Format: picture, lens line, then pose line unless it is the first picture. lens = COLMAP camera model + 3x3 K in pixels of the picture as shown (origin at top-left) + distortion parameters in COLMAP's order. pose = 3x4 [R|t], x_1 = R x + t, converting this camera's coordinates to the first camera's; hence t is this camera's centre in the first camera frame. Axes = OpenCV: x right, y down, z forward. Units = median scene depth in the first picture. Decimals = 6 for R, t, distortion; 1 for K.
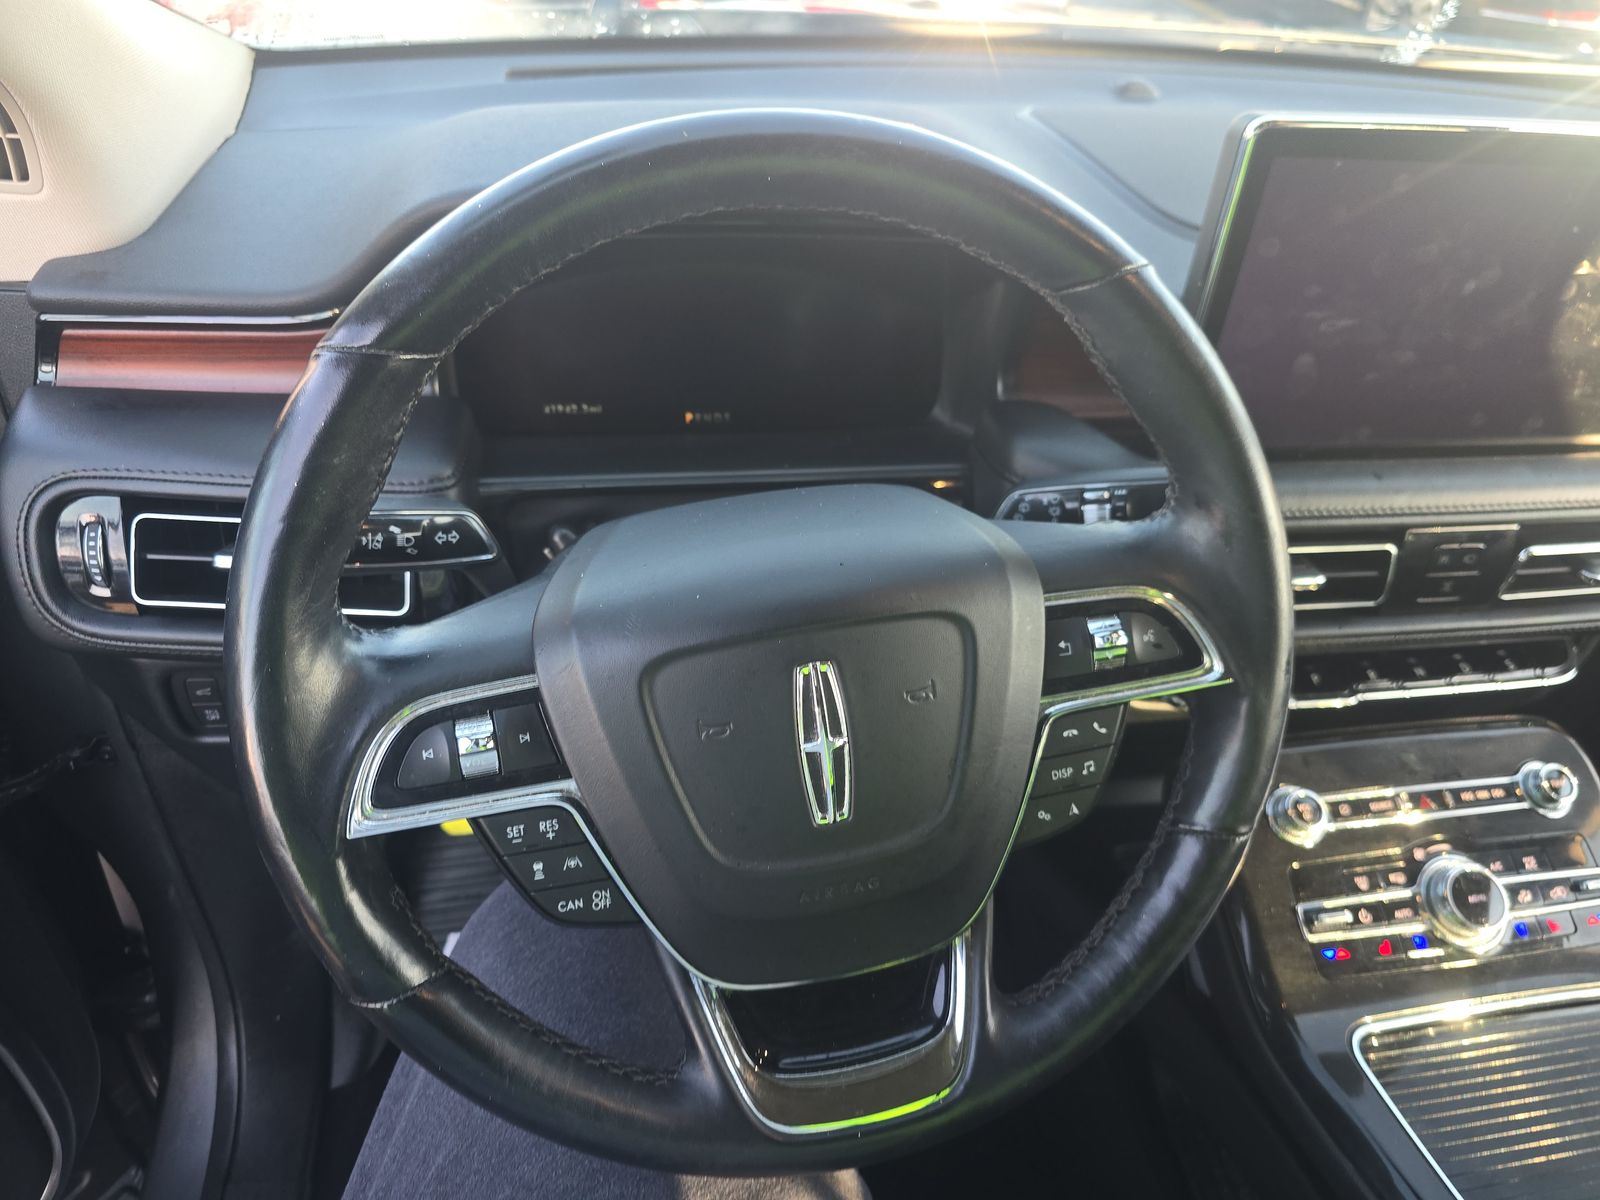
lens RADIAL K [[1079.9, 0, 751.2], [0, 1079.9, 578.5], [0, 0, 1]] dist [0.049738, -0.047436]
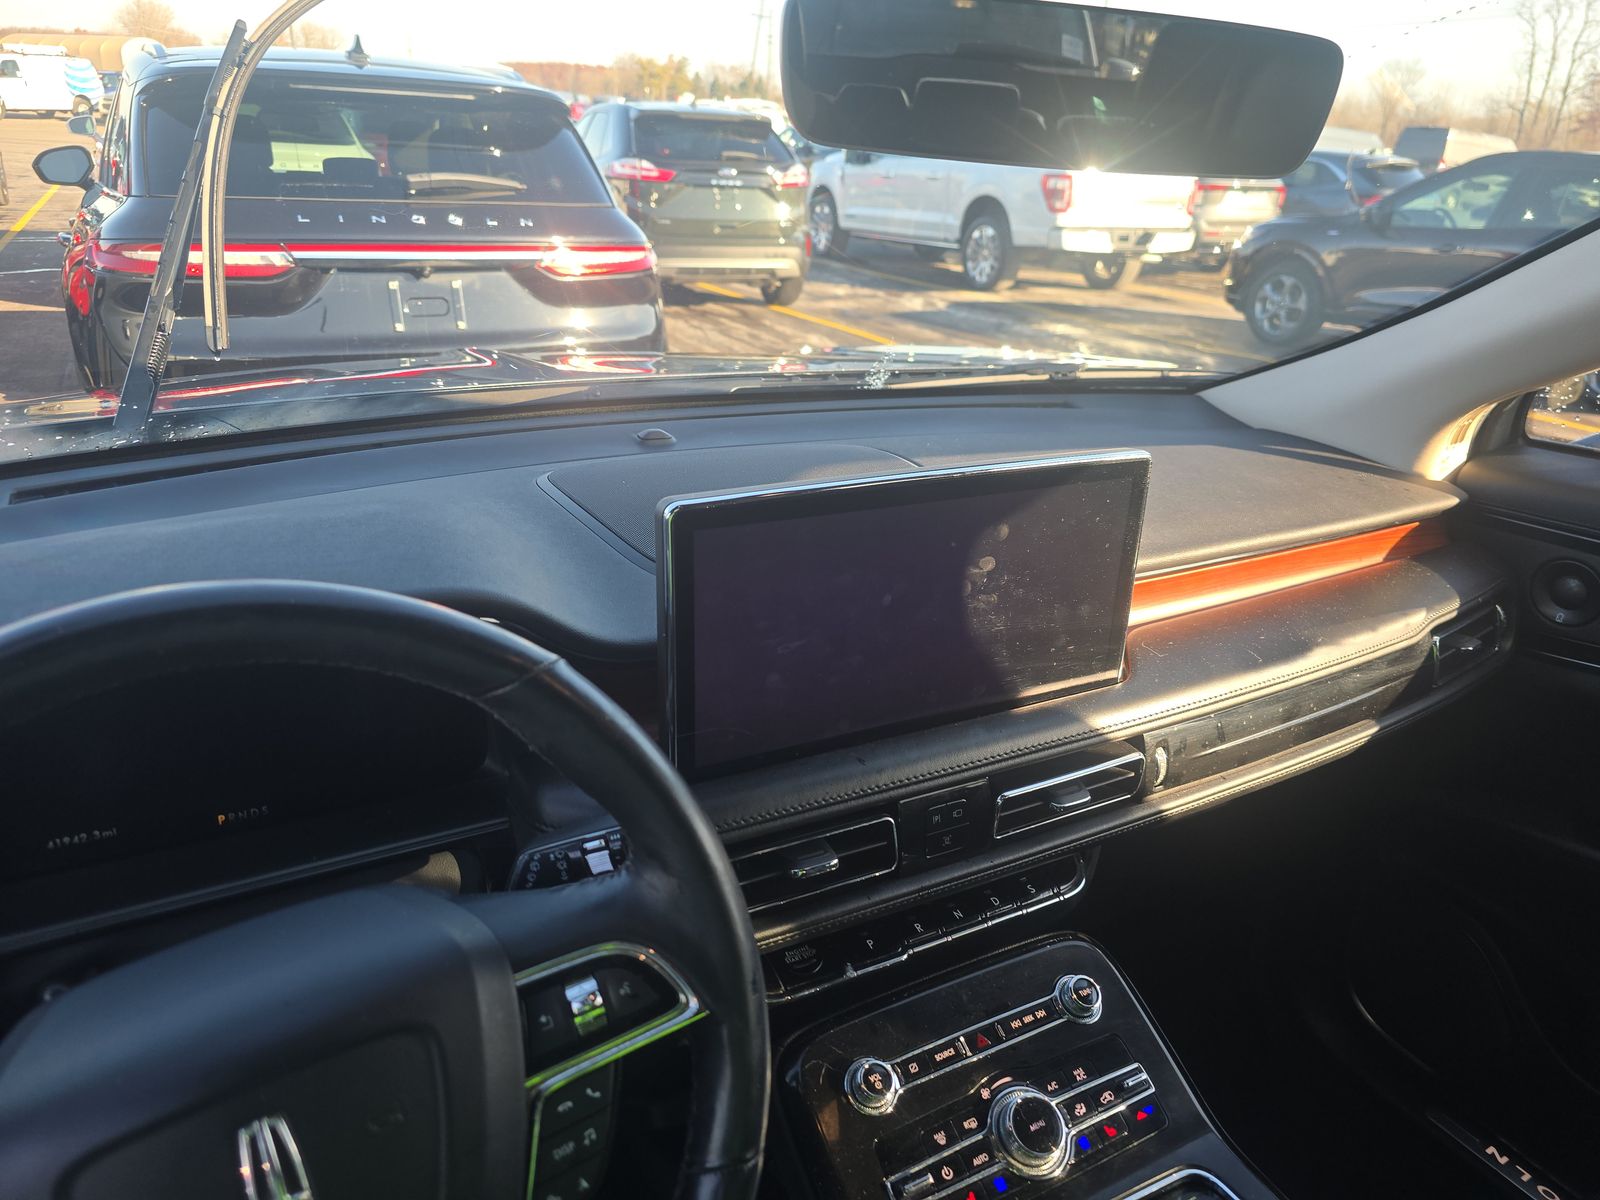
lens RADIAL K [[1079.9, 0, 751.2], [0, 1079.9, 578.5], [0, 0, 1]] dist [0.049738, -0.047436]
pose [[0.954136, -0.137410, 0.265974, 0.176532], [0.195777, 0.958529, -0.207110, -0.062022], [-0.226485, 0.249682, 0.941469, -0.099981]]
